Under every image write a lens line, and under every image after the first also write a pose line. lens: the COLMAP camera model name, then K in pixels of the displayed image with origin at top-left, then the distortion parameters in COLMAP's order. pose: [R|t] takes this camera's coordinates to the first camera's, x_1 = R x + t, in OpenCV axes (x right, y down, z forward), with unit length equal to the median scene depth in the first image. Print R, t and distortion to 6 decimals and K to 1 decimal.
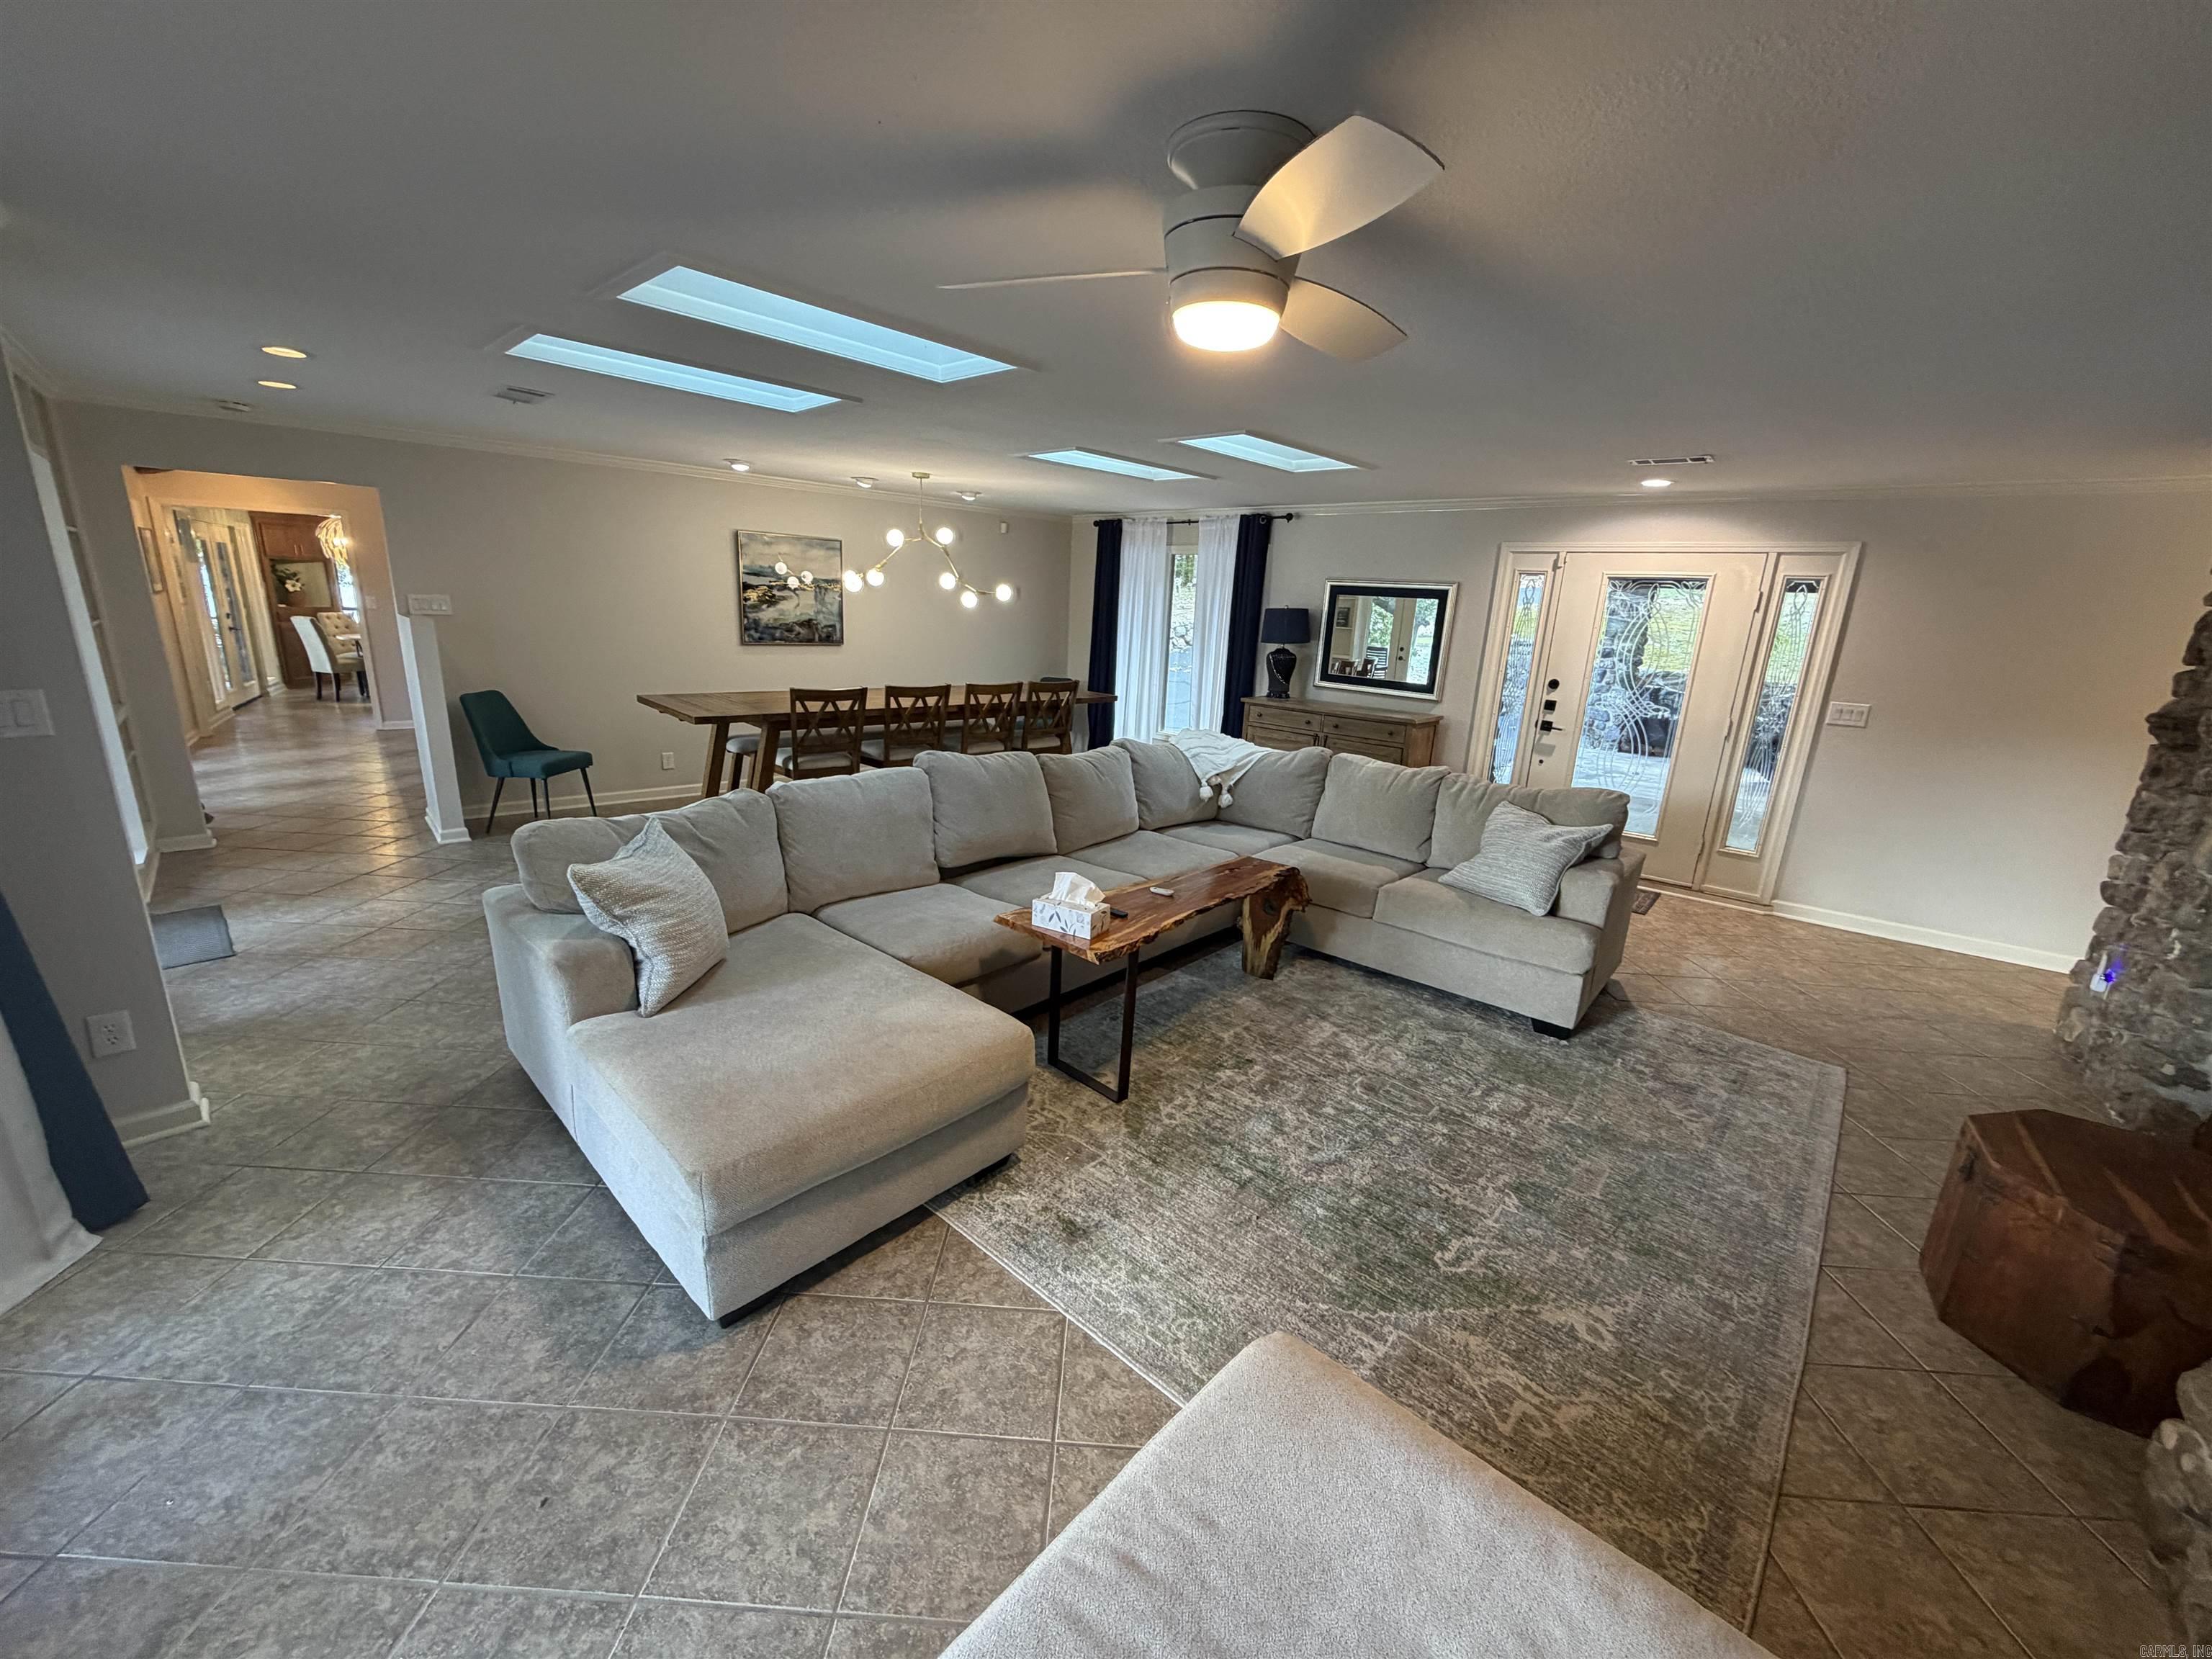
lens RADIAL K [[874.7, 0, 1097.7], [0, 874.7, 829.3], [0, 0, 1]] dist [-0.001997, -0.000177]
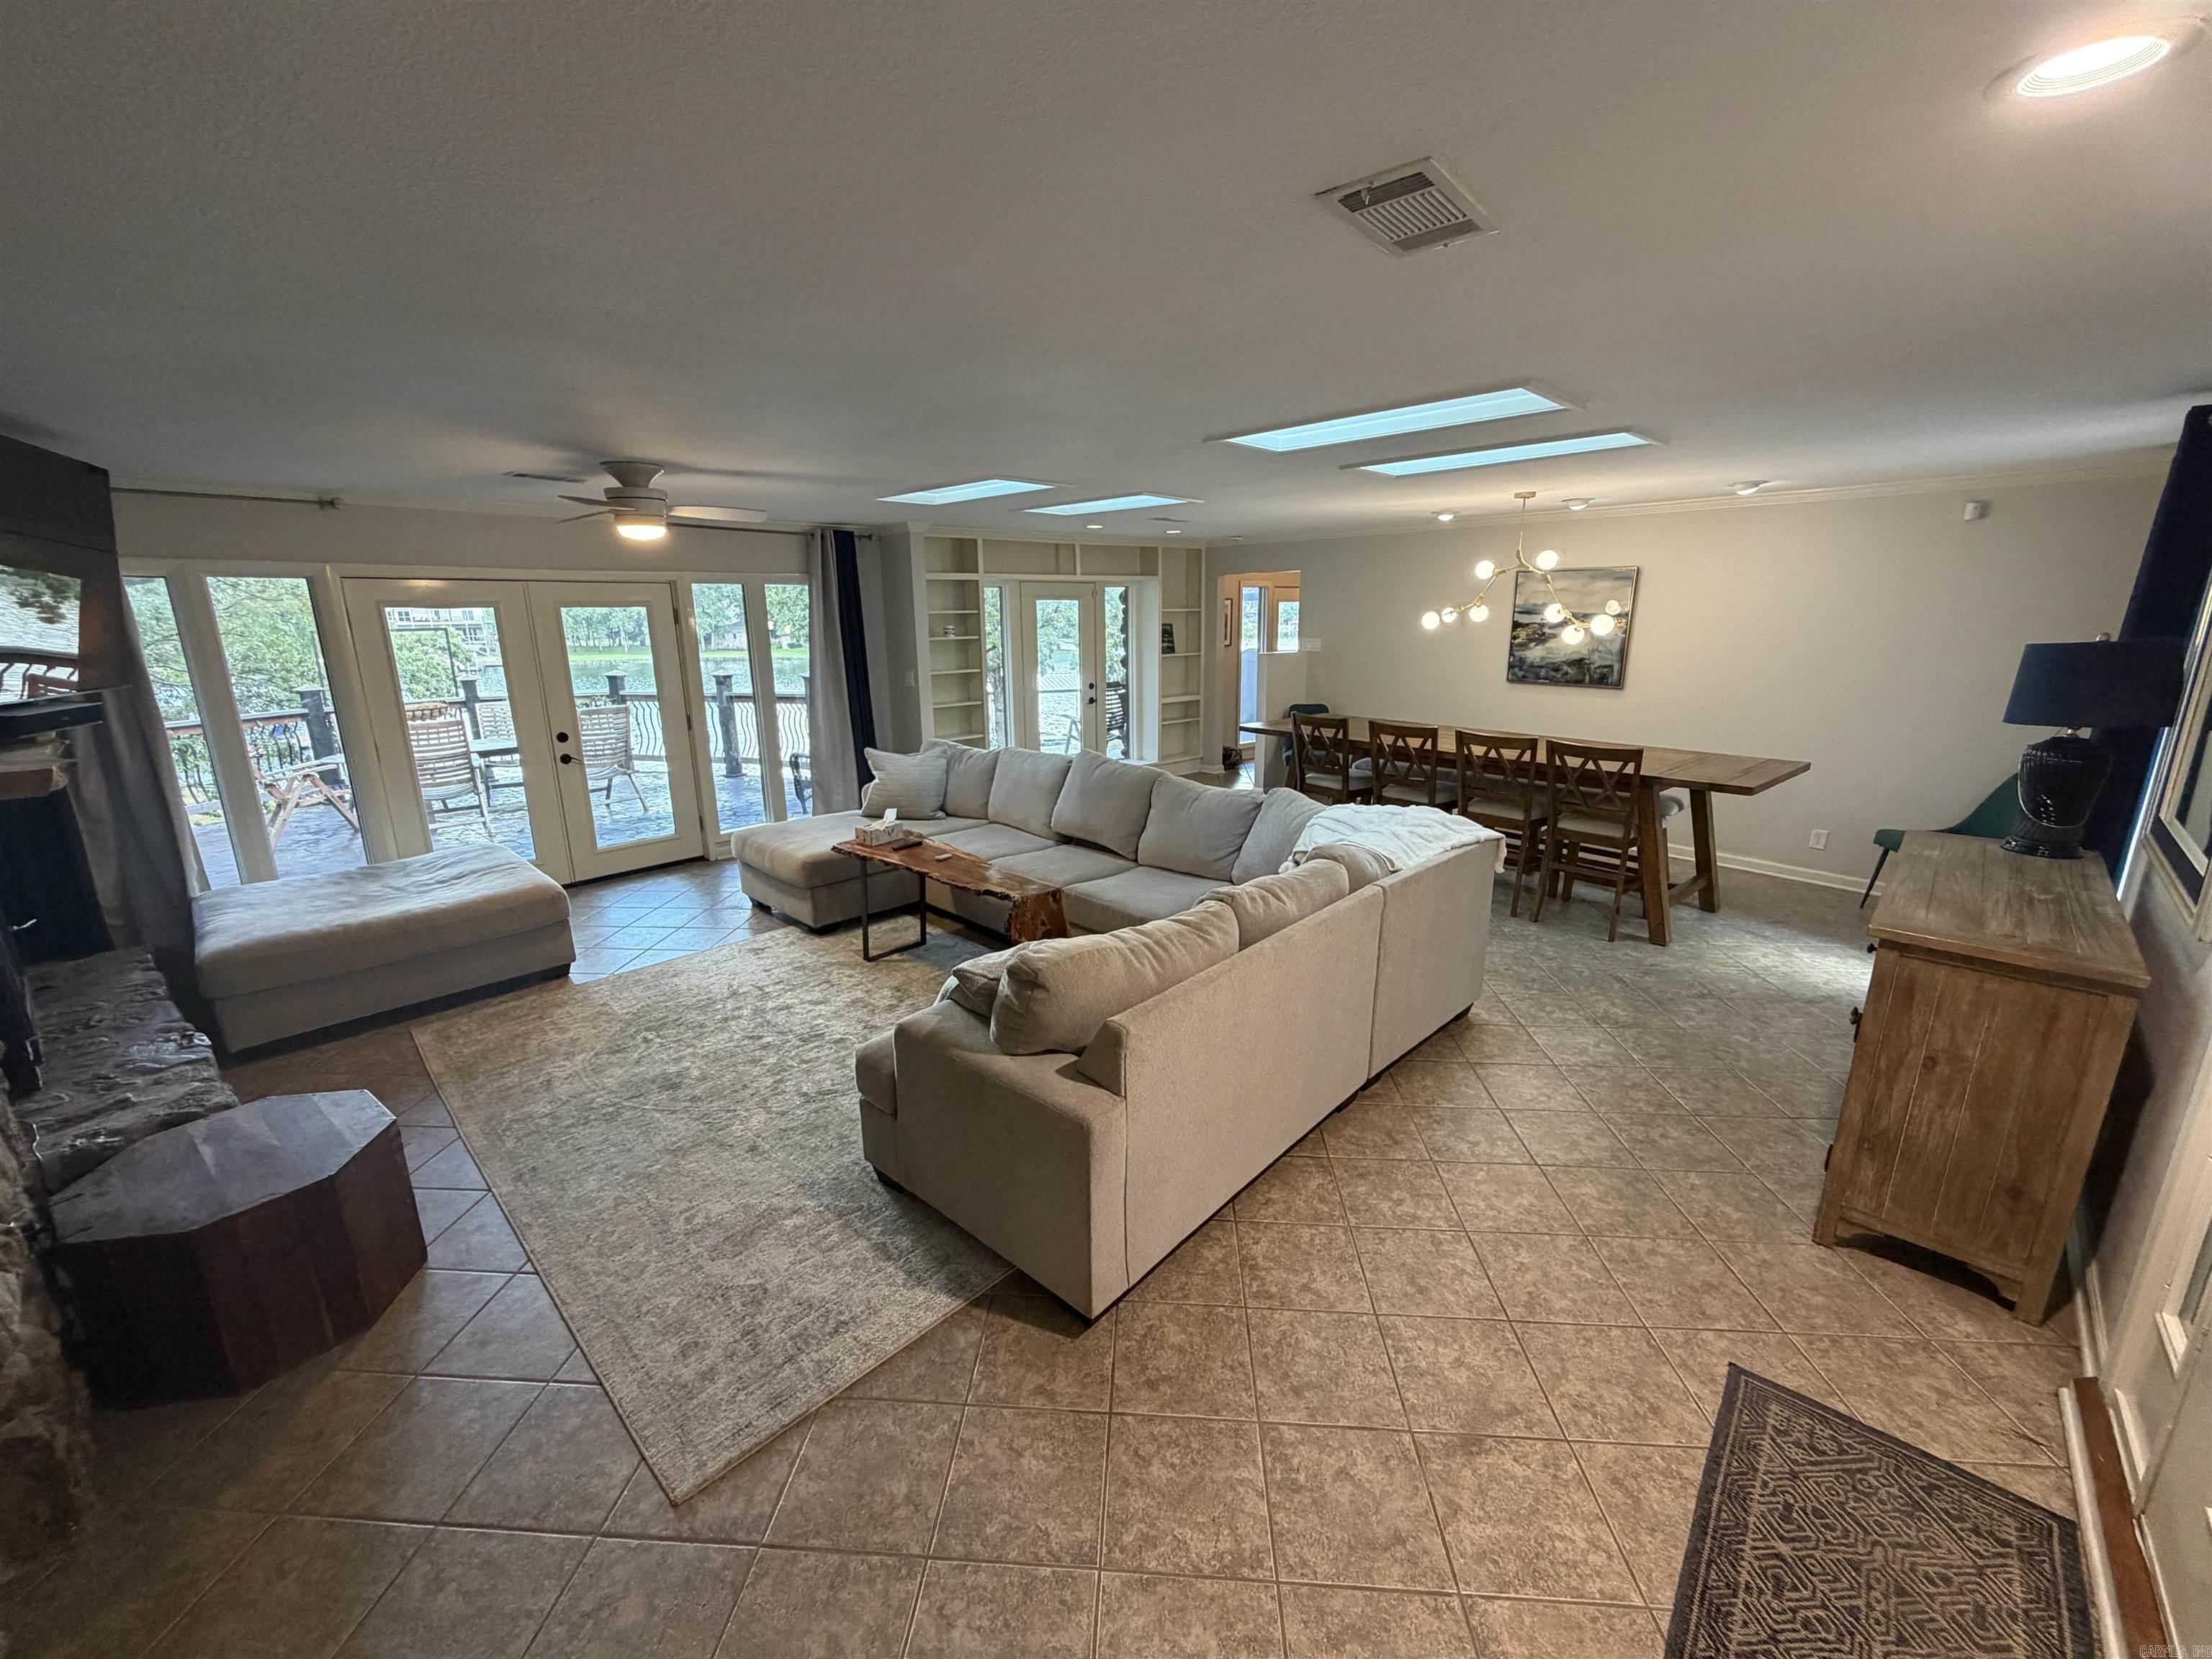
lens RADIAL K [[874.7, 0, 1097.7], [0, 874.7, 829.3], [0, 0, 1]] dist [-0.001997, -0.000177]
pose [[-0.018650, 0.202532, -0.979098, 0.652750], [-0.247857, 0.947765, 0.200771, -0.139703], [0.968617, 0.246421, 0.032523, 0.567698]]
